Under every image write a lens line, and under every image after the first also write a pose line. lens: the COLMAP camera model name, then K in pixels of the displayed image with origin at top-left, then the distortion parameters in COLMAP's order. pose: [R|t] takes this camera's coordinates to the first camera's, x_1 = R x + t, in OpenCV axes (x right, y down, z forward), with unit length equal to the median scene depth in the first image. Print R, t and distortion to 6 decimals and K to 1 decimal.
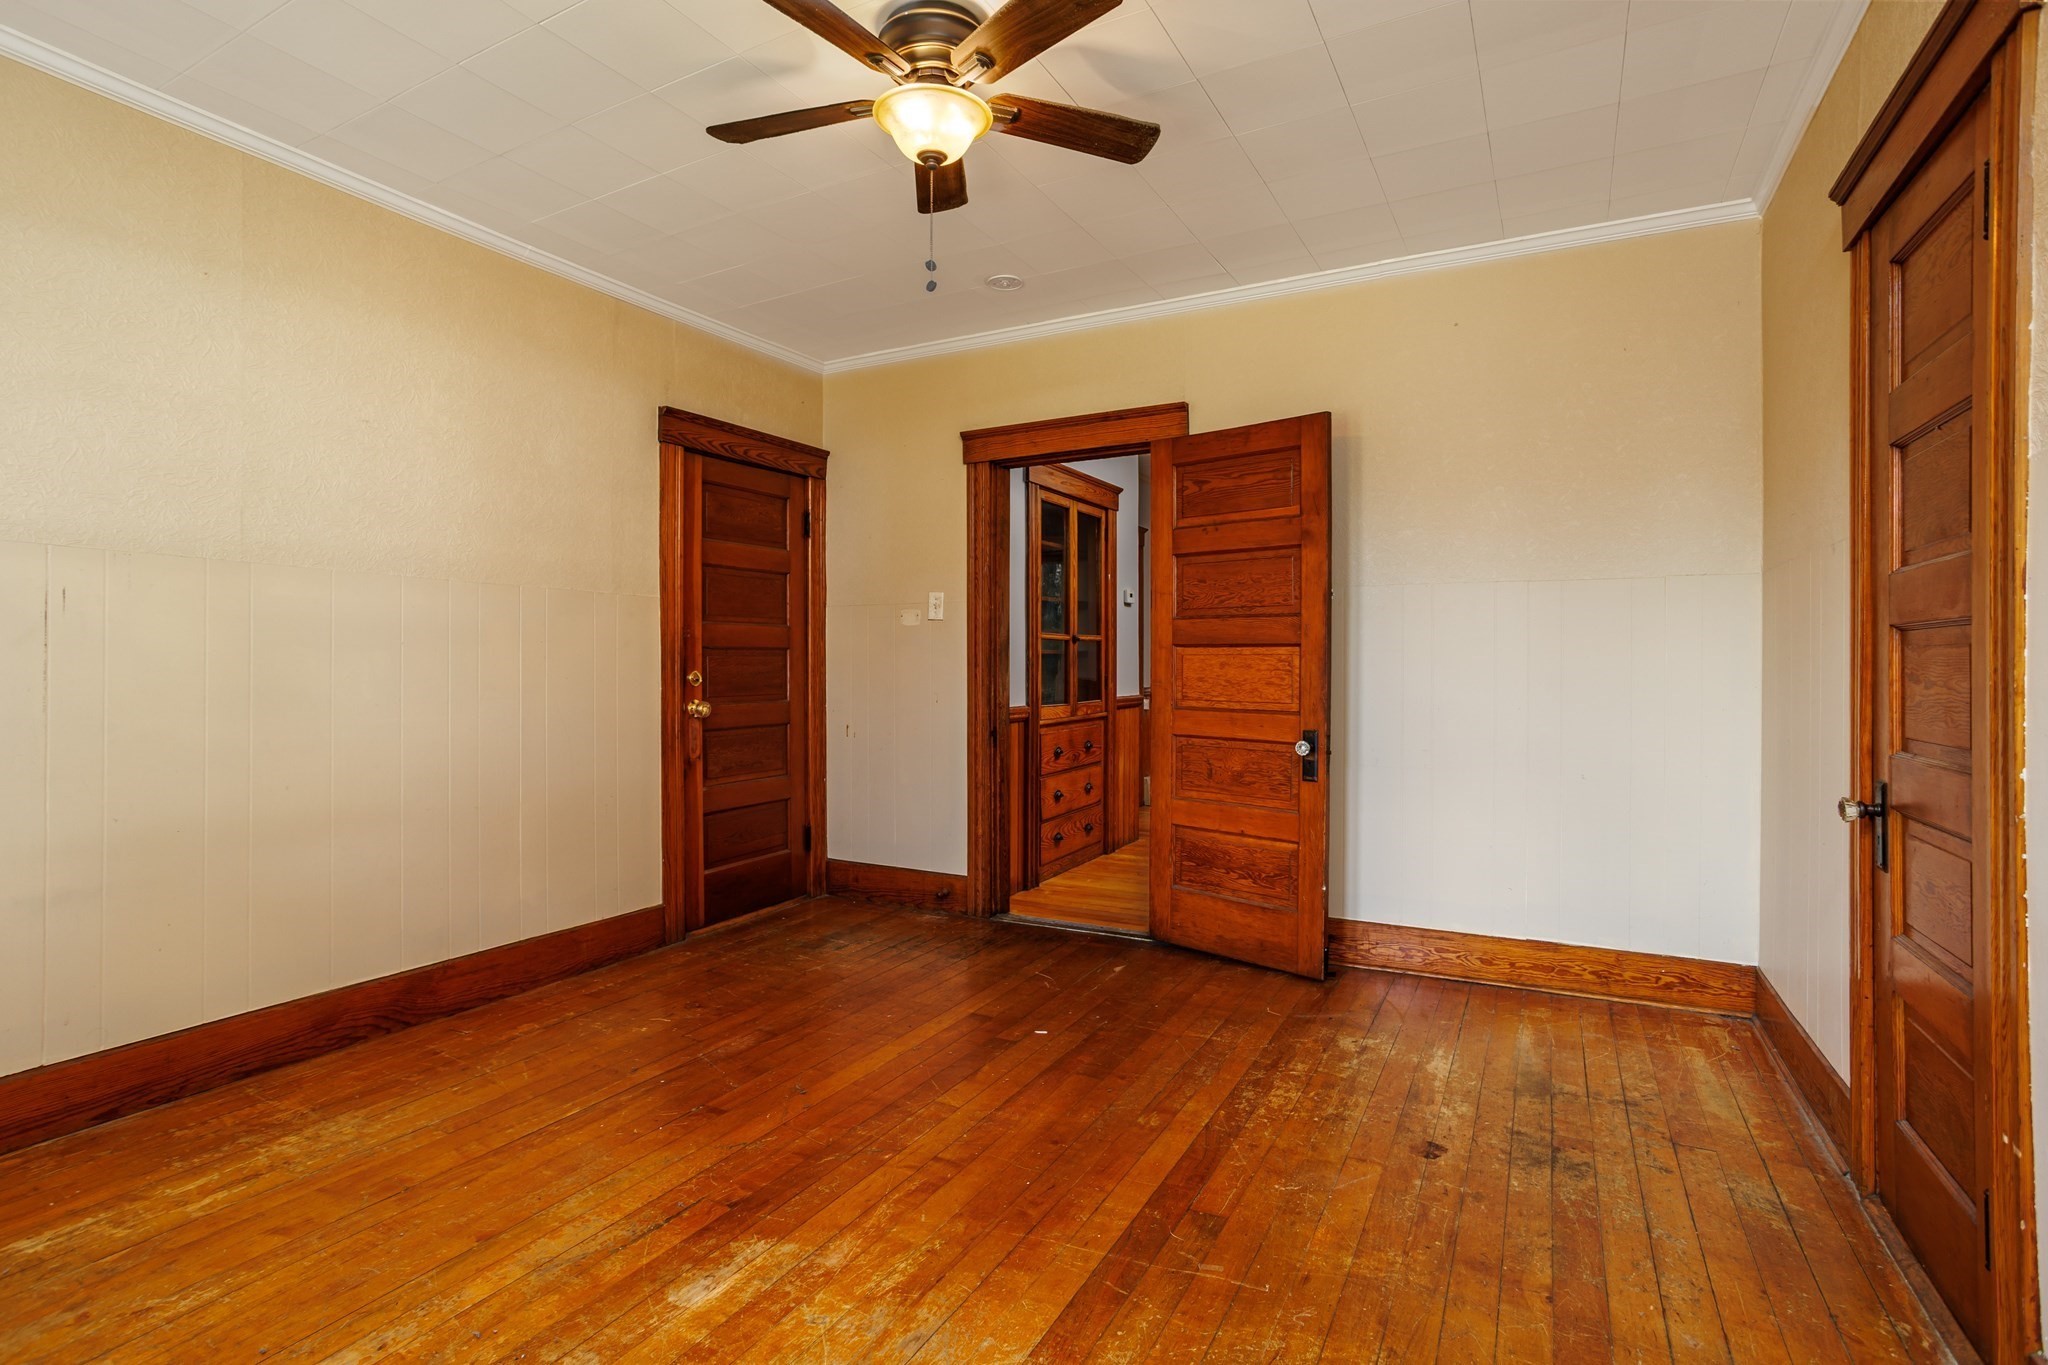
lens RADIAL K [[994.8, 0, 1032.7], [0, 994.8, 666.0], [0, 0, 1]] dist [-0.059701, 0.037037]
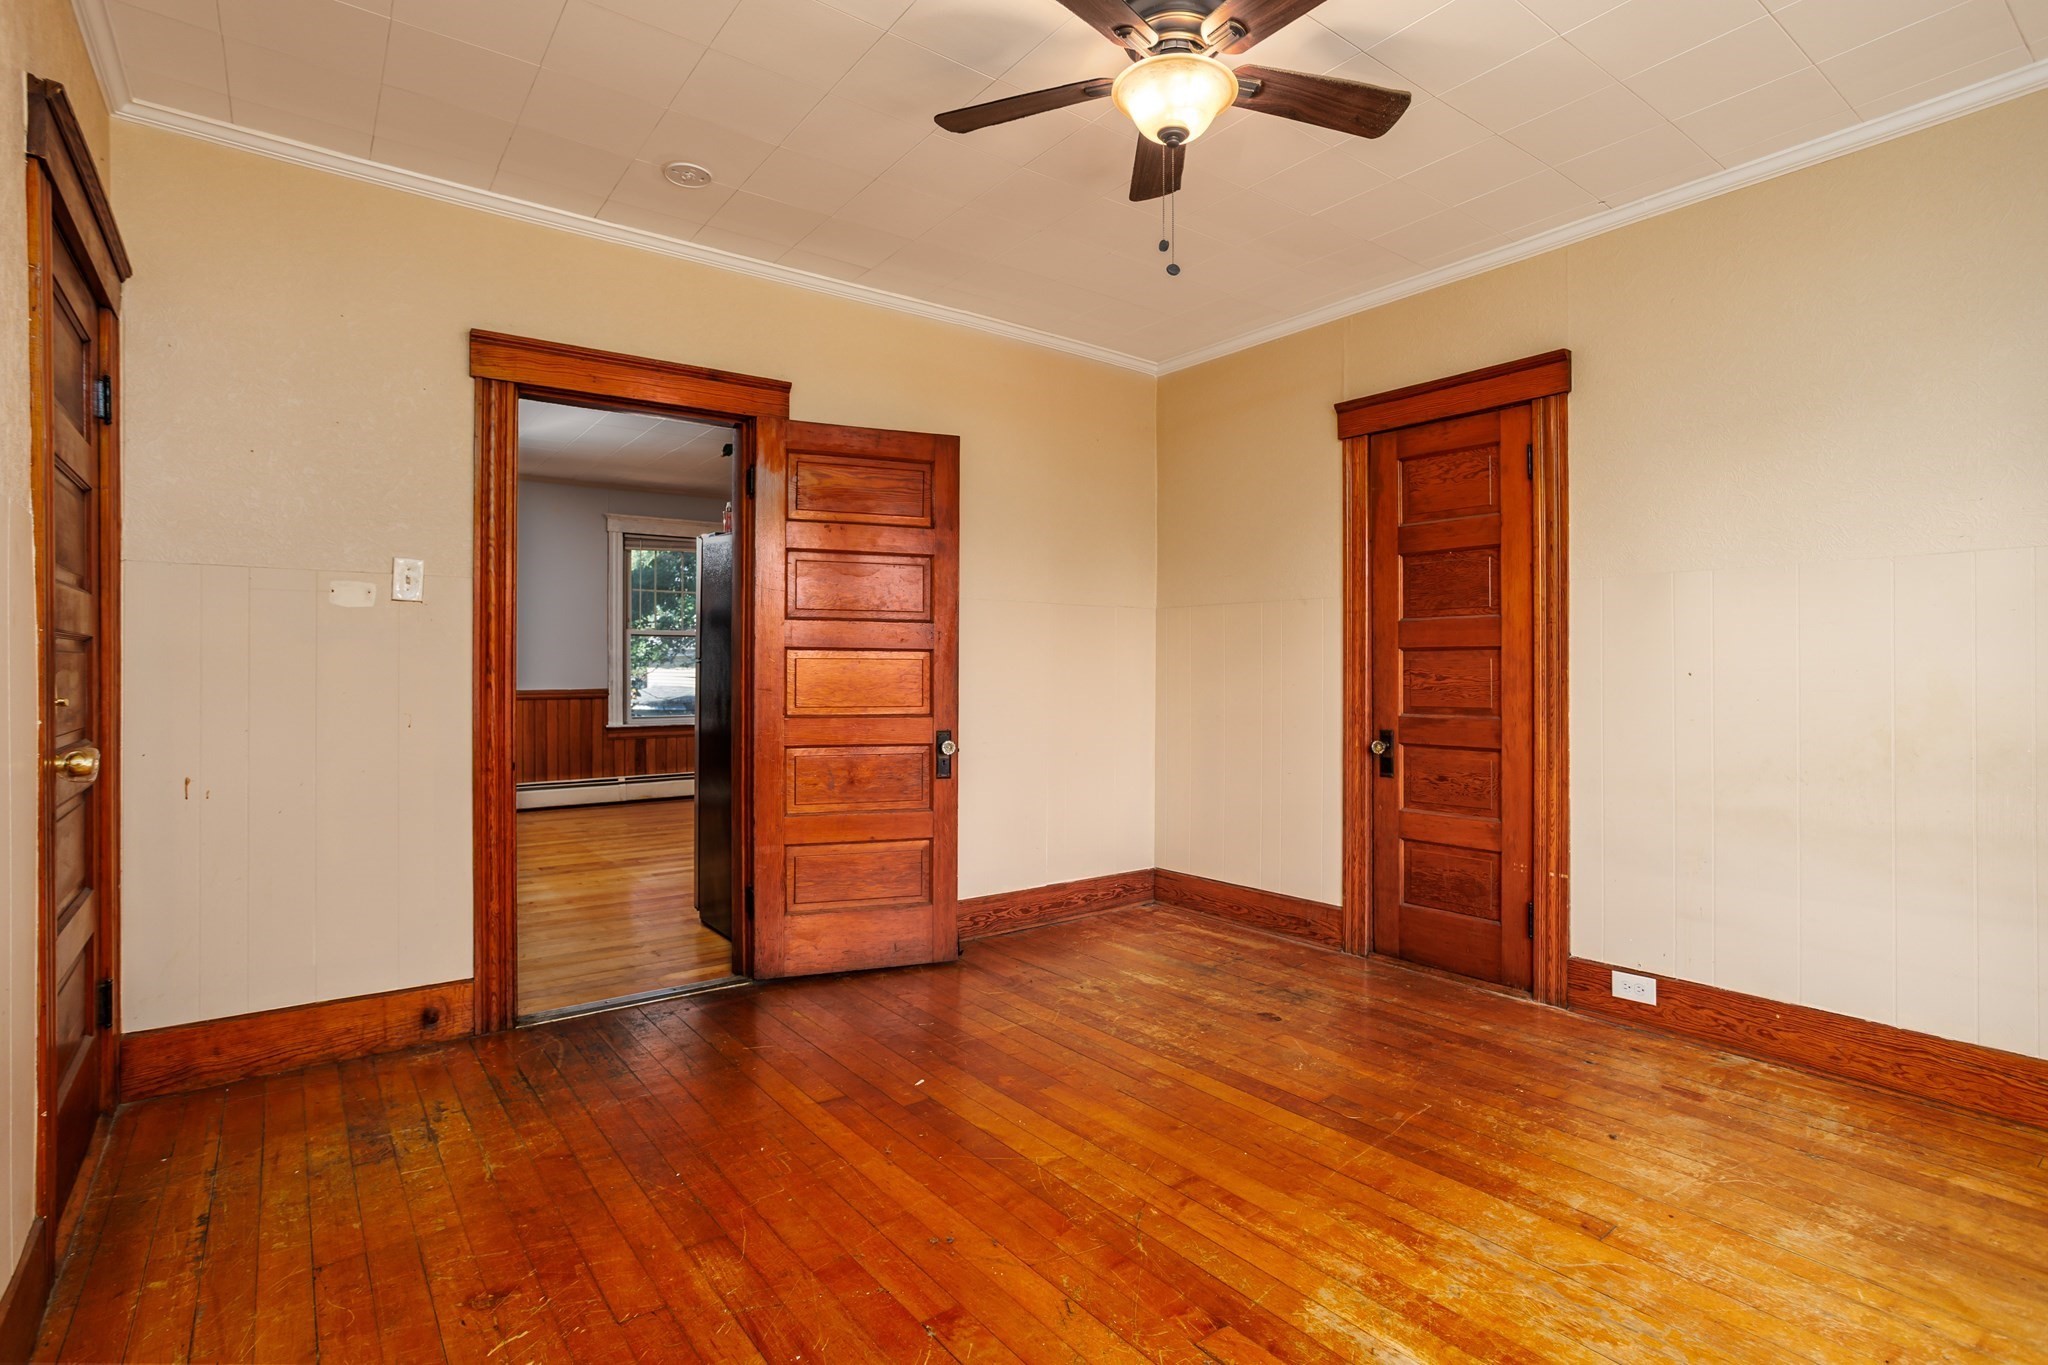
lens RADIAL K [[1000.5, 0, 1019.3], [0, 1000.5, 666.4], [0, 0, 1]] dist [-0.062409, 0.038389]
pose [[0.419707, 0.001150, 0.907659, -0.942967], [0.003064, 0.999992, -0.002684, -0.000910], [-0.907654, 0.003908, 0.419700, 0.672657]]
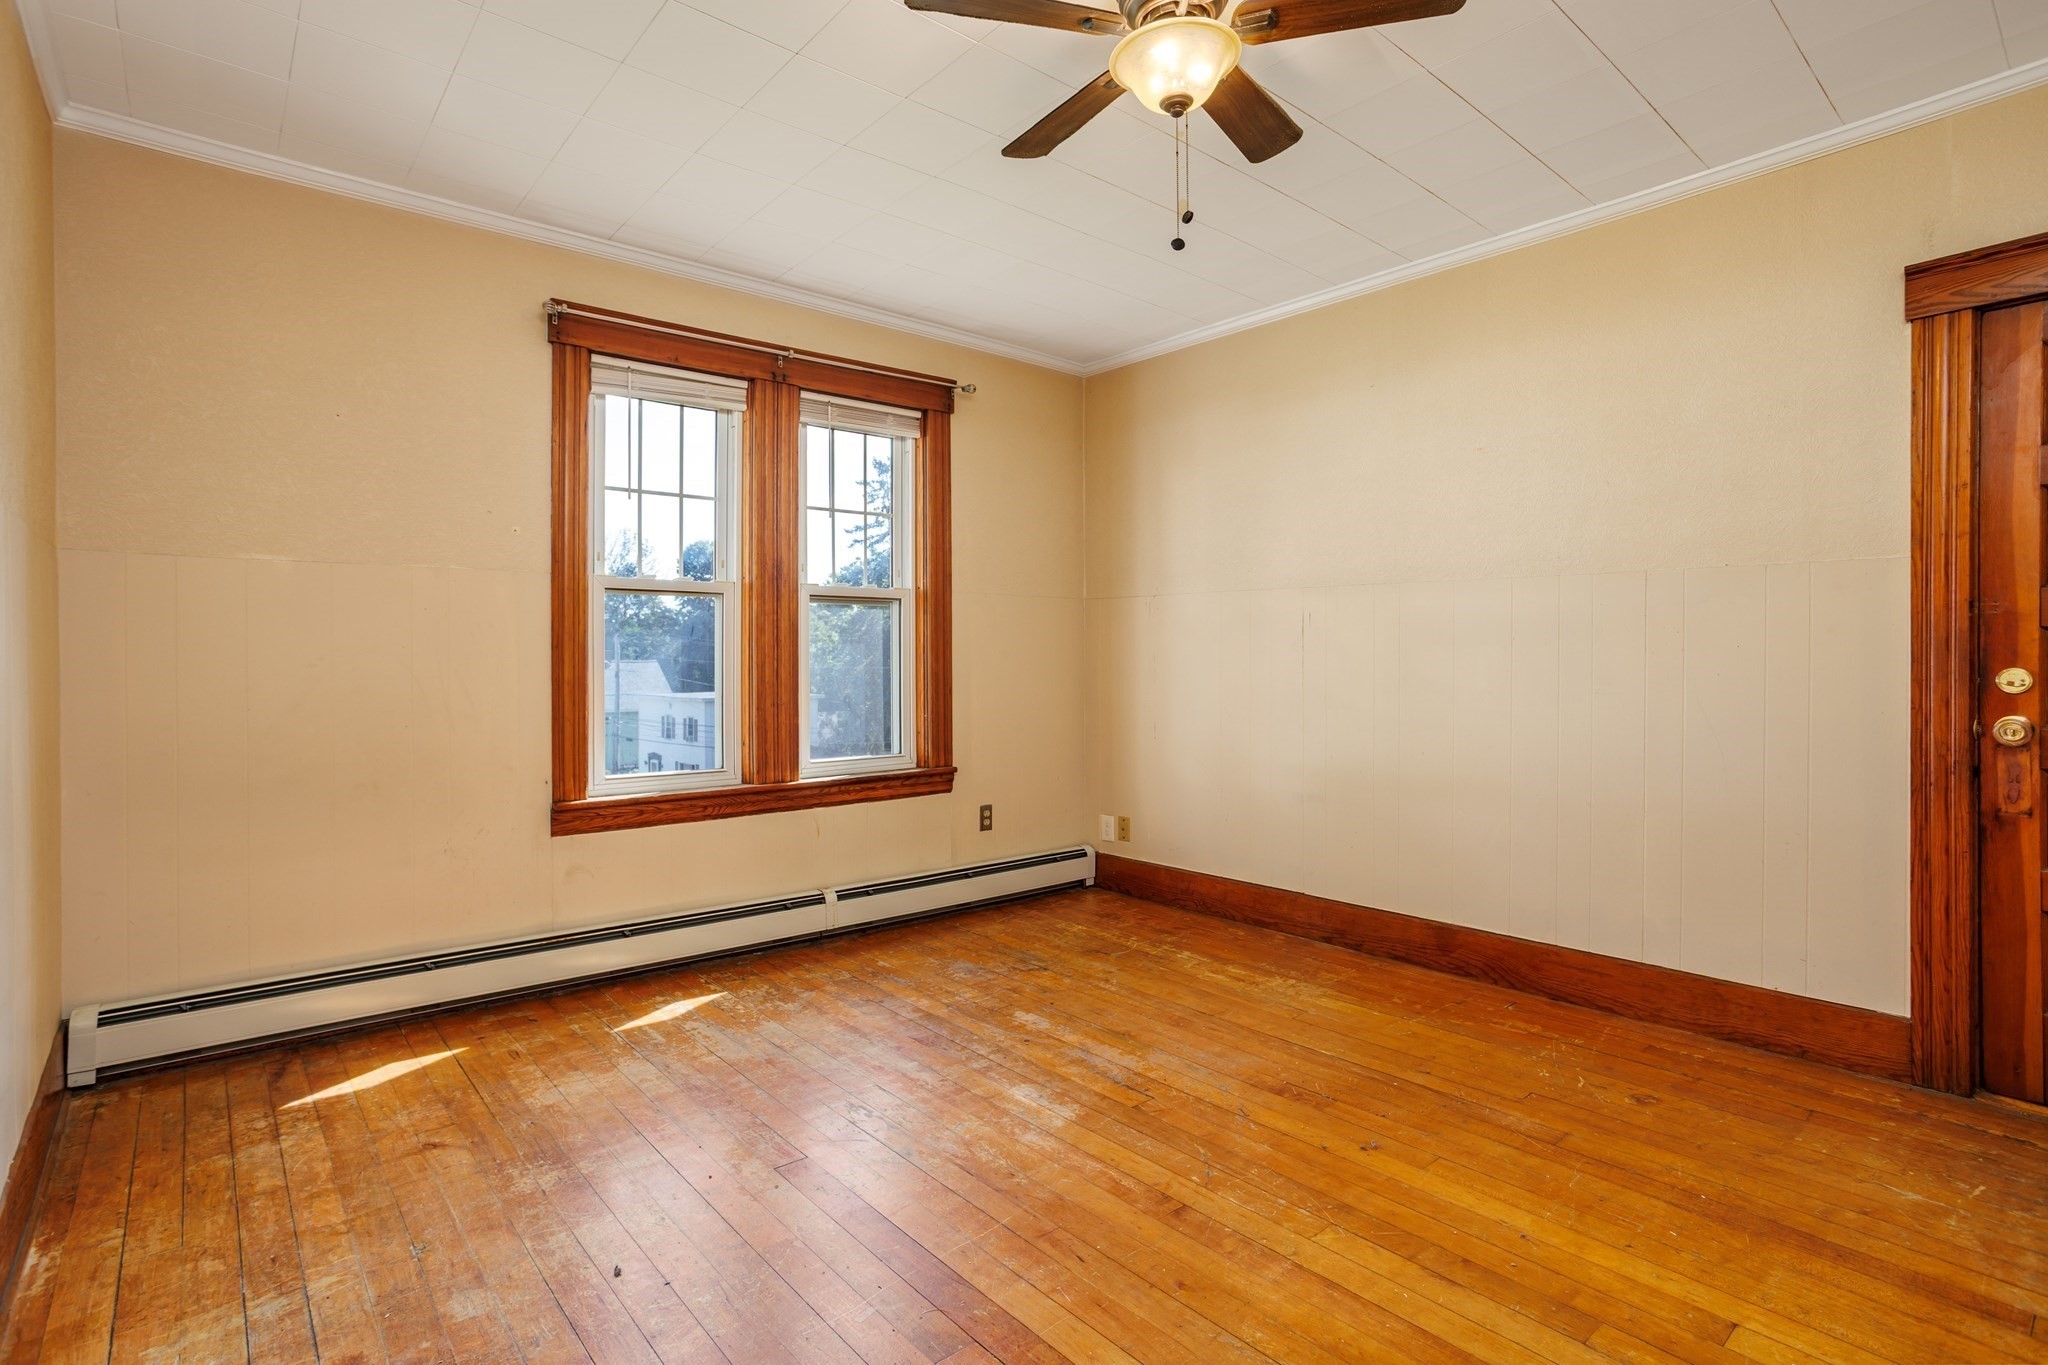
lens RADIAL K [[1000.5, 0, 1019.3], [0, 1000.5, 666.4], [0, 0, 1]] dist [-0.062409, 0.038389]
pose [[-0.367020, 0.007488, -0.930183, 0.733907], [-0.000100, 0.999967, 0.008090, -0.002537], [0.930213, 0.003062, -0.367007, 1.096398]]
